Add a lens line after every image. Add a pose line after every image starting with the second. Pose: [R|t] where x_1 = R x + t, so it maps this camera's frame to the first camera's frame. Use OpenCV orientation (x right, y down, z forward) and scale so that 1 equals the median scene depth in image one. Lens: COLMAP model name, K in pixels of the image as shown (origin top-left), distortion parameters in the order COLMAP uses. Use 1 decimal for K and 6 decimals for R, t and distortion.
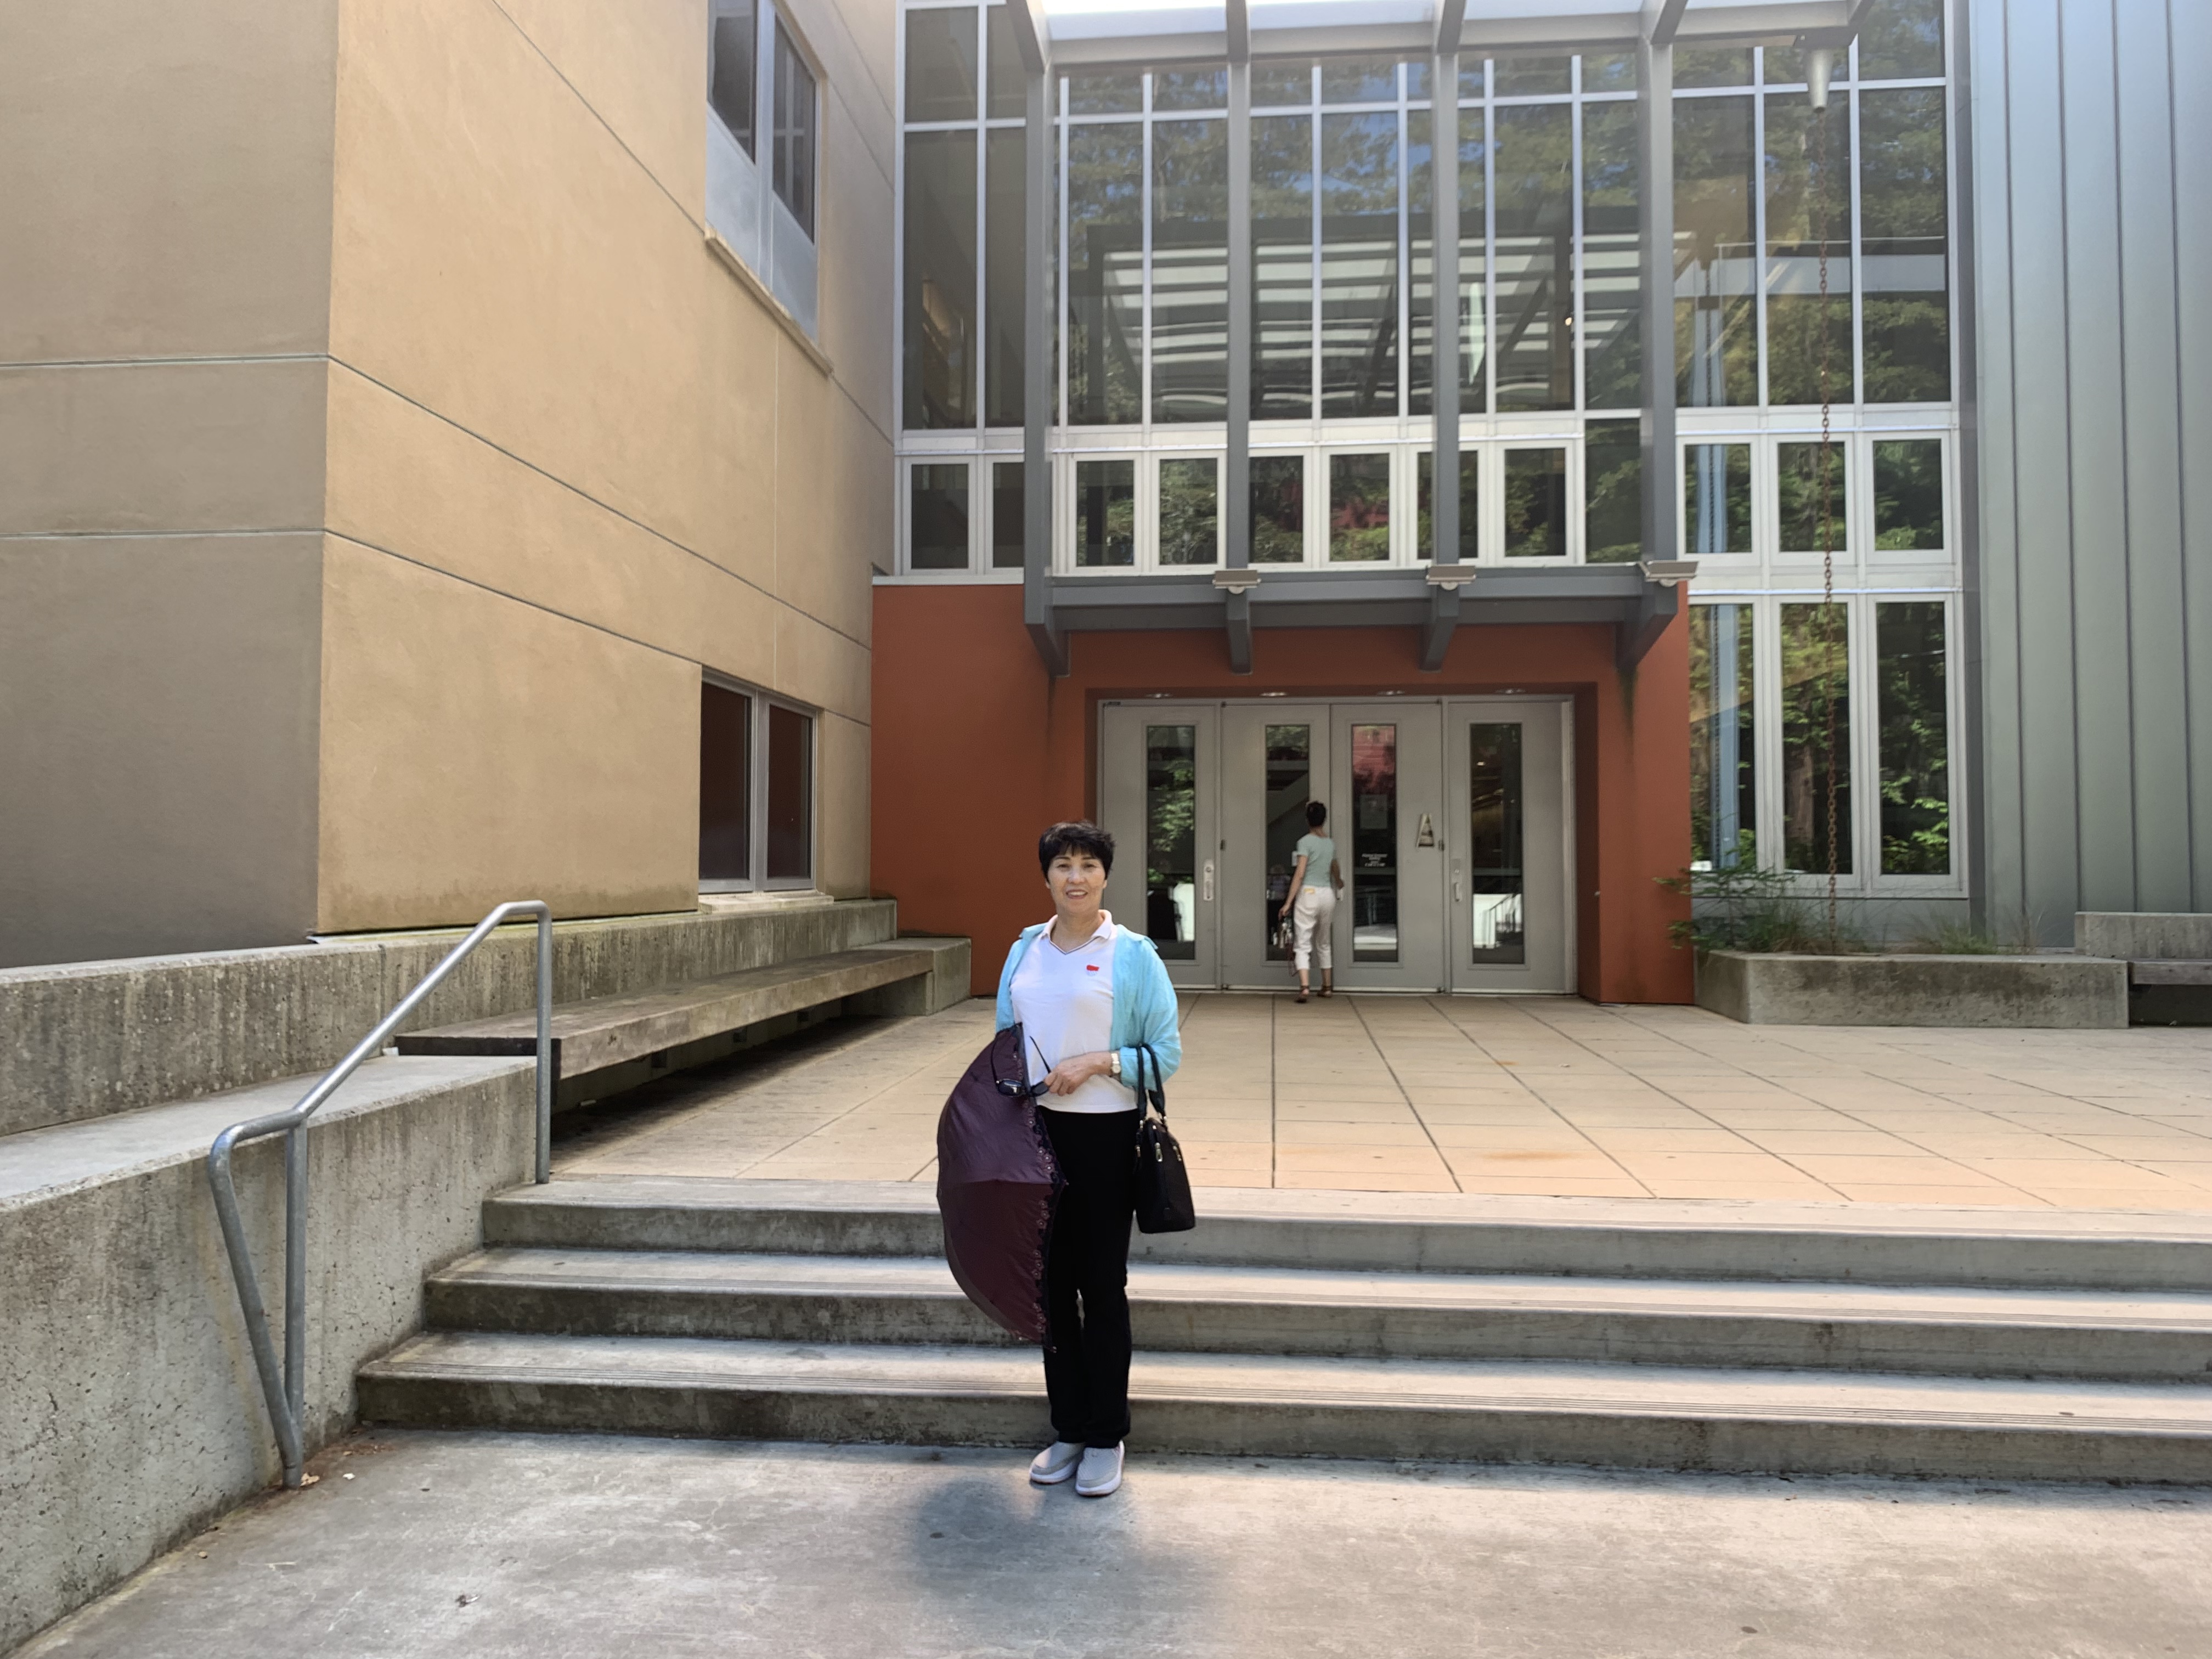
lens RADIAL K [[1700.6, 0, 1106.4], [0, 1700.6, 784.8], [0, 0, 1]] dist [0.023592, -0.011500]
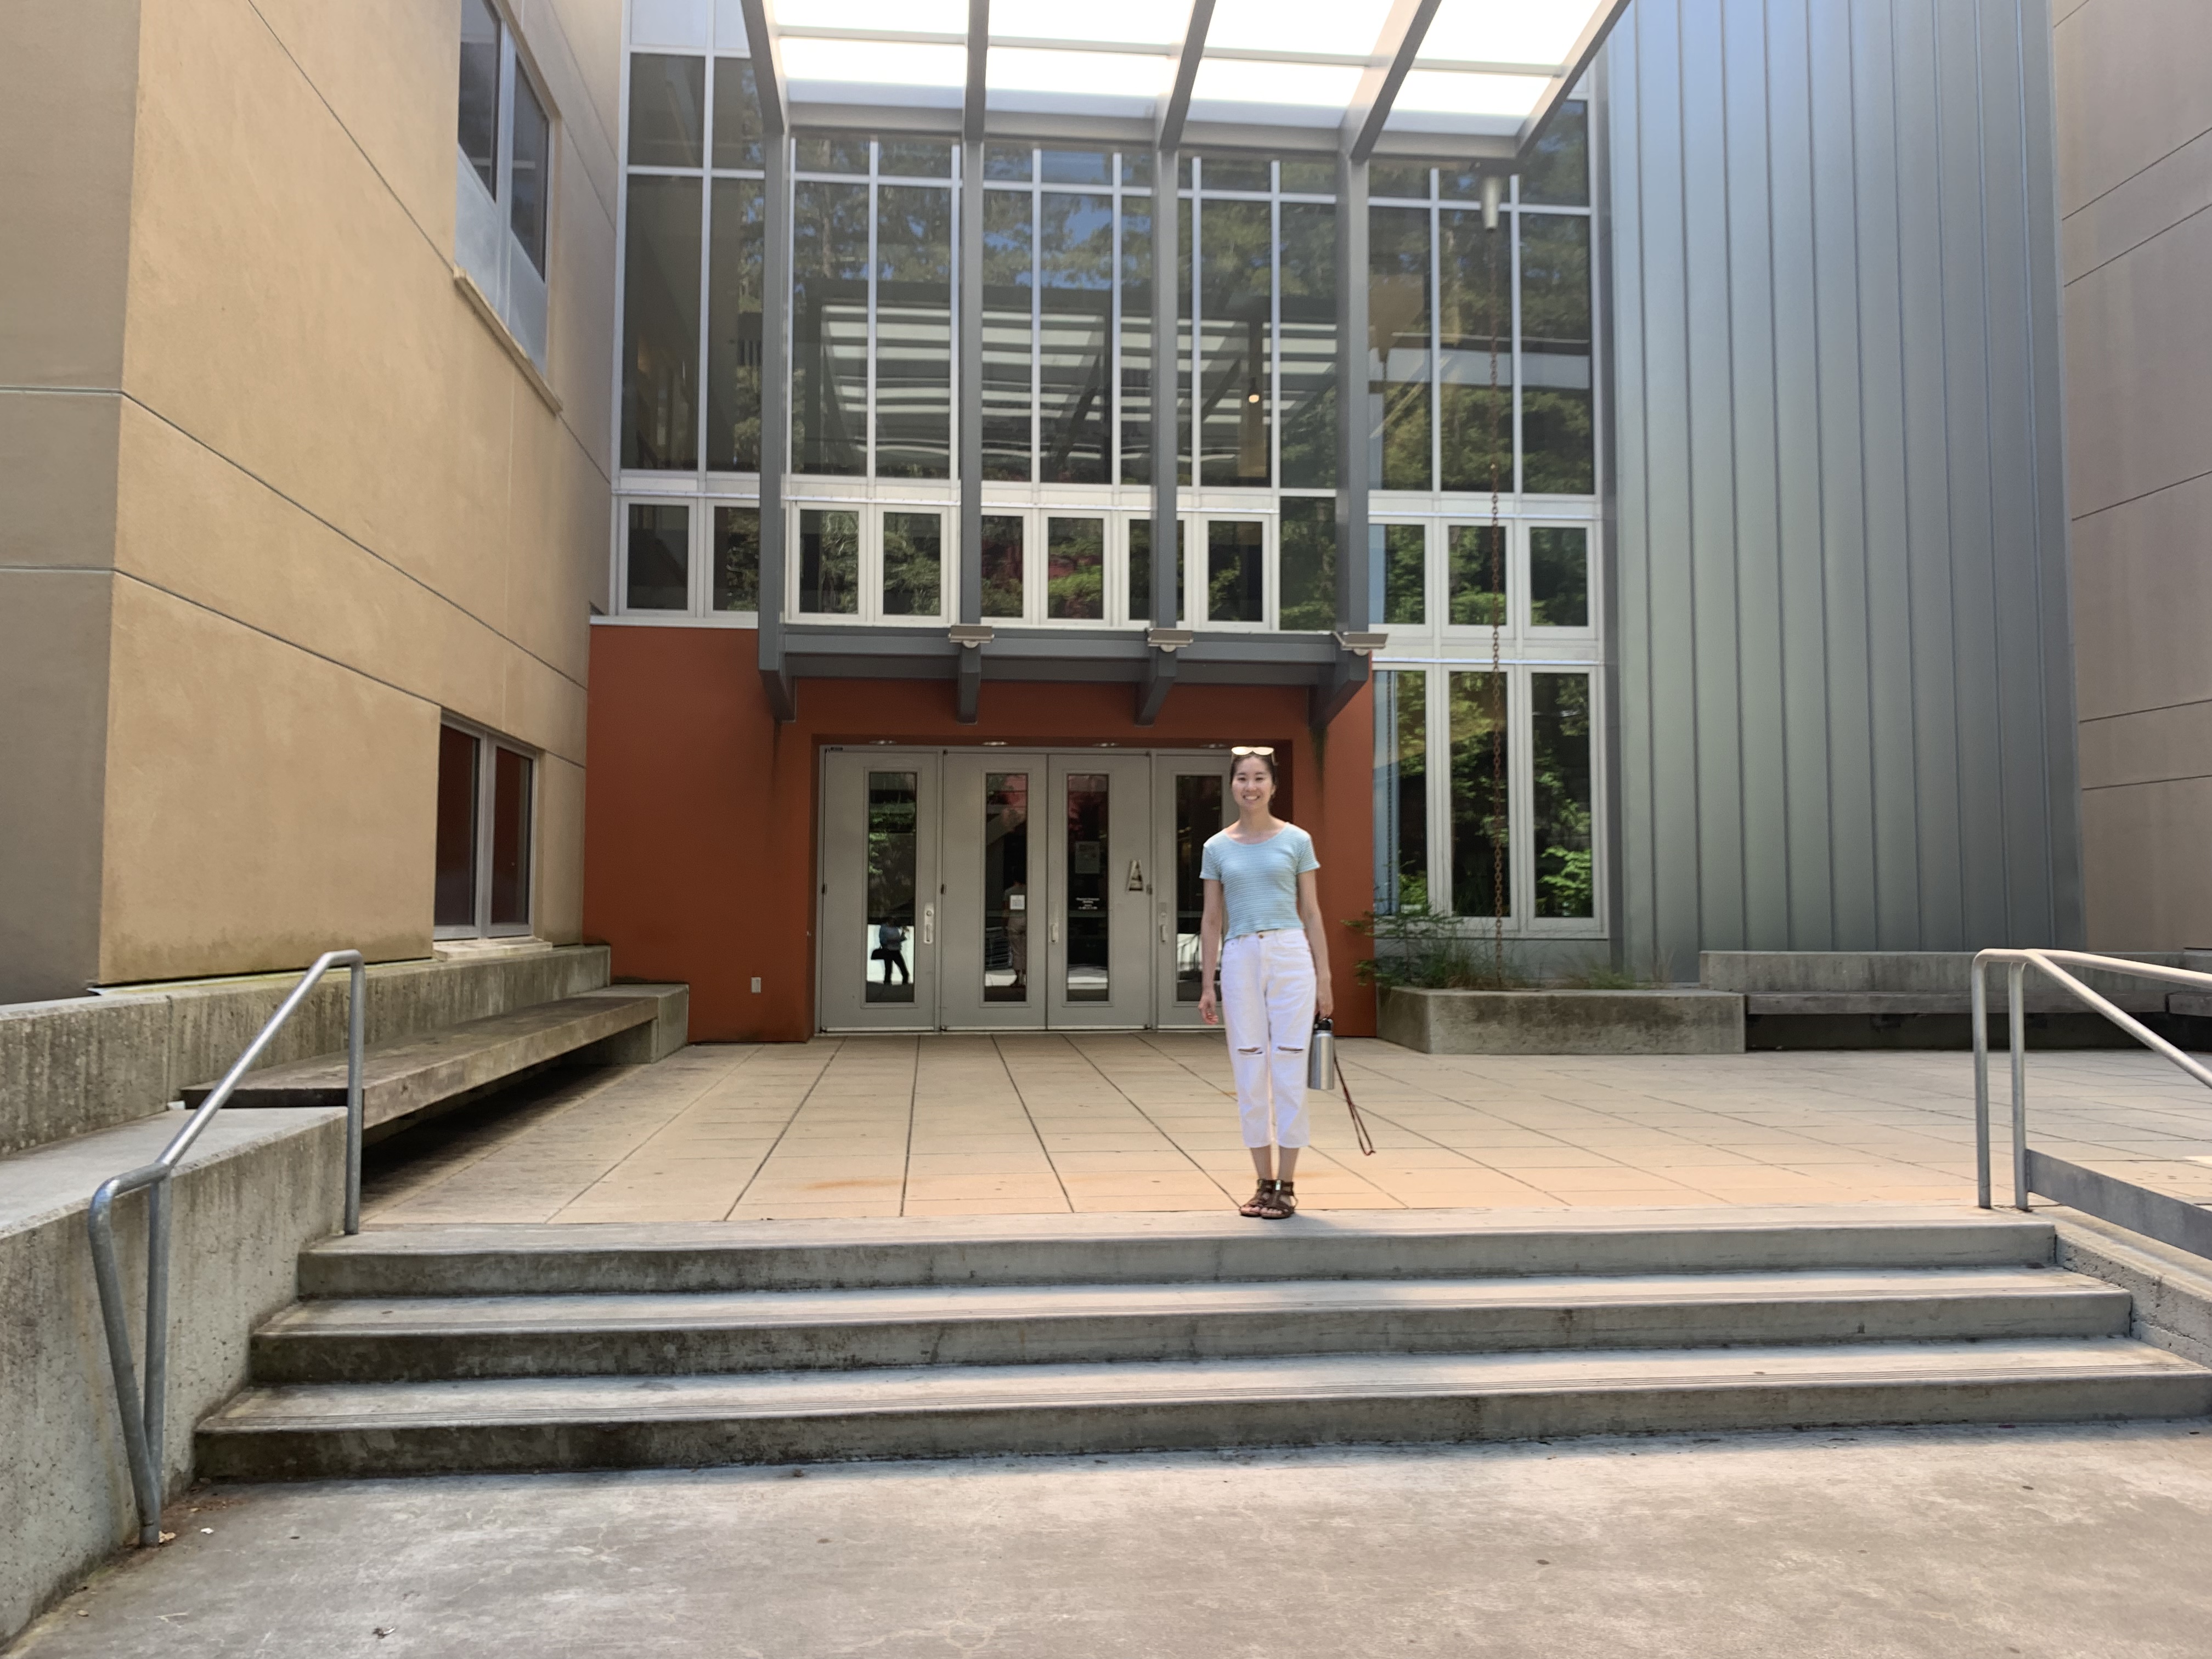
lens RADIAL K [[1700.6, 0, 1106.4], [0, 1700.6, 784.8], [0, 0, 1]] dist [0.023592, -0.011500]
pose [[0.979983, 0.014801, 0.198531, -0.098784], [-0.010082, 0.999643, -0.024762, -0.008243], [-0.198826, 0.022264, 0.979782, -0.068505]]
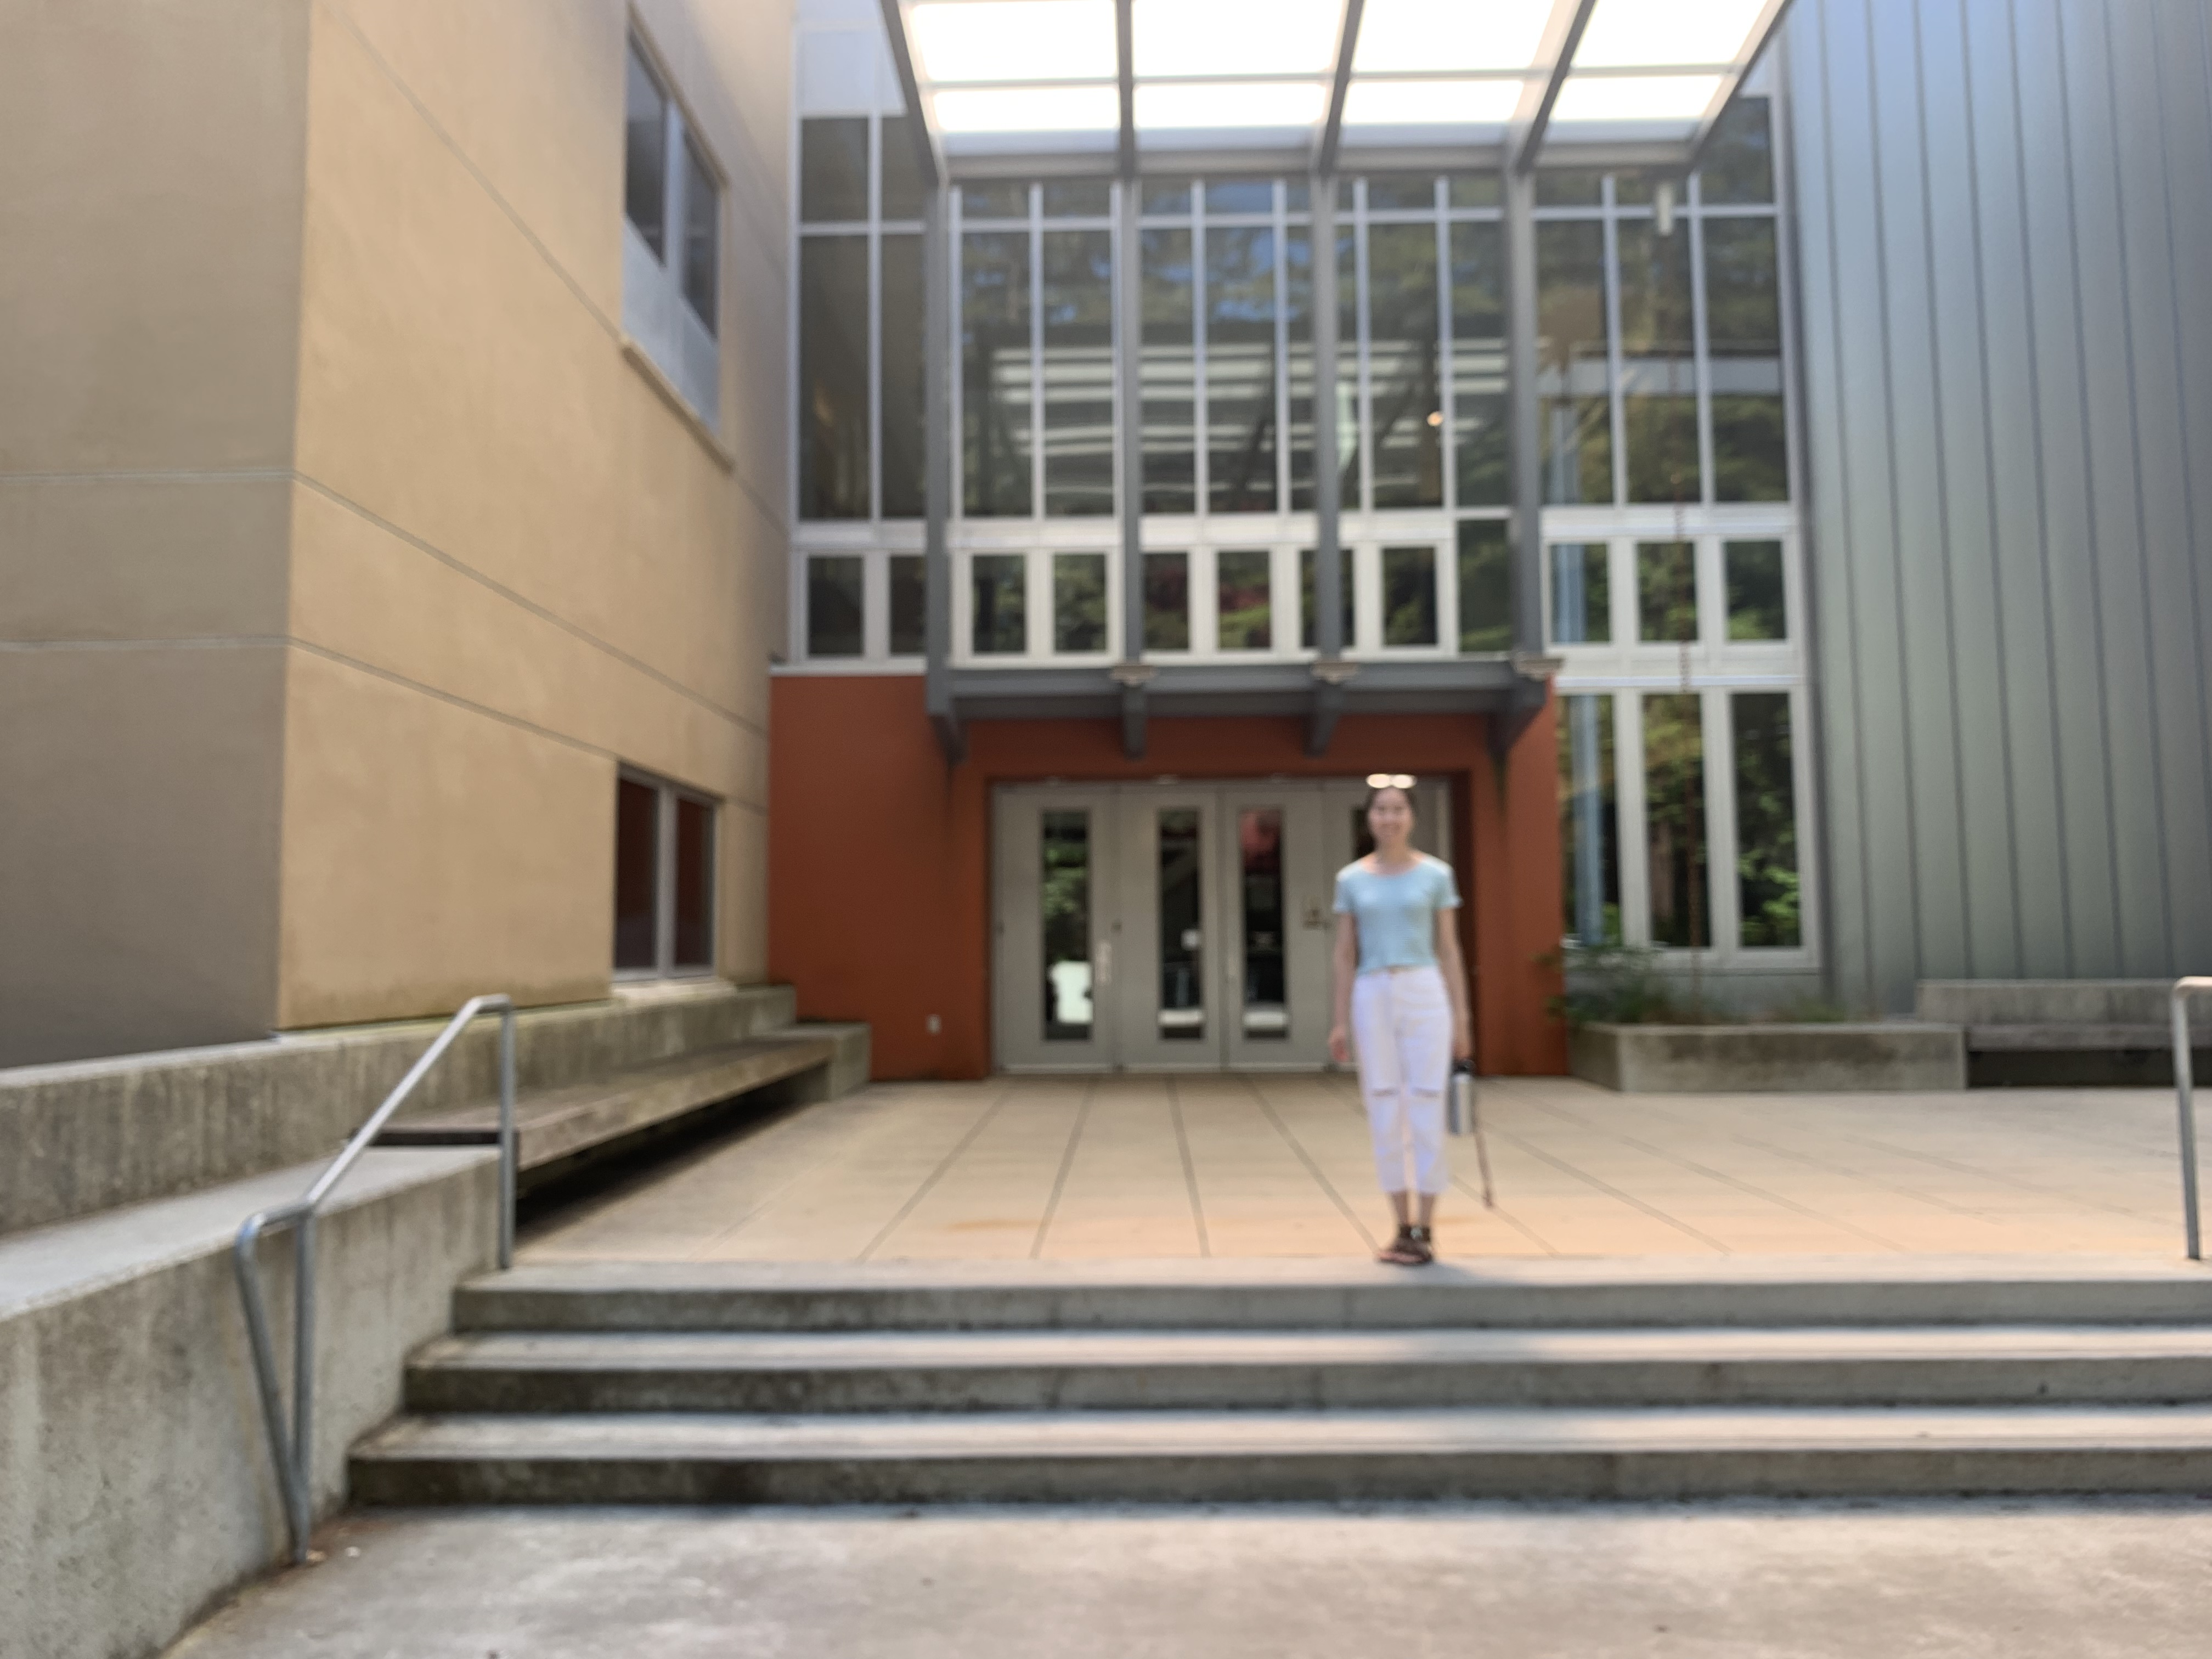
lens RADIAL K [[1721.7, 0, 1106.6], [0, 1721.7, 786.8], [0, 0, 1]] dist [0.006101, 0.003090]
pose [[0.996890, -0.005109, 0.078646, -0.046890], [0.008551, 0.999017, -0.043490, -0.010467], [-0.078347, 0.044027, 0.995954, -0.080394]]
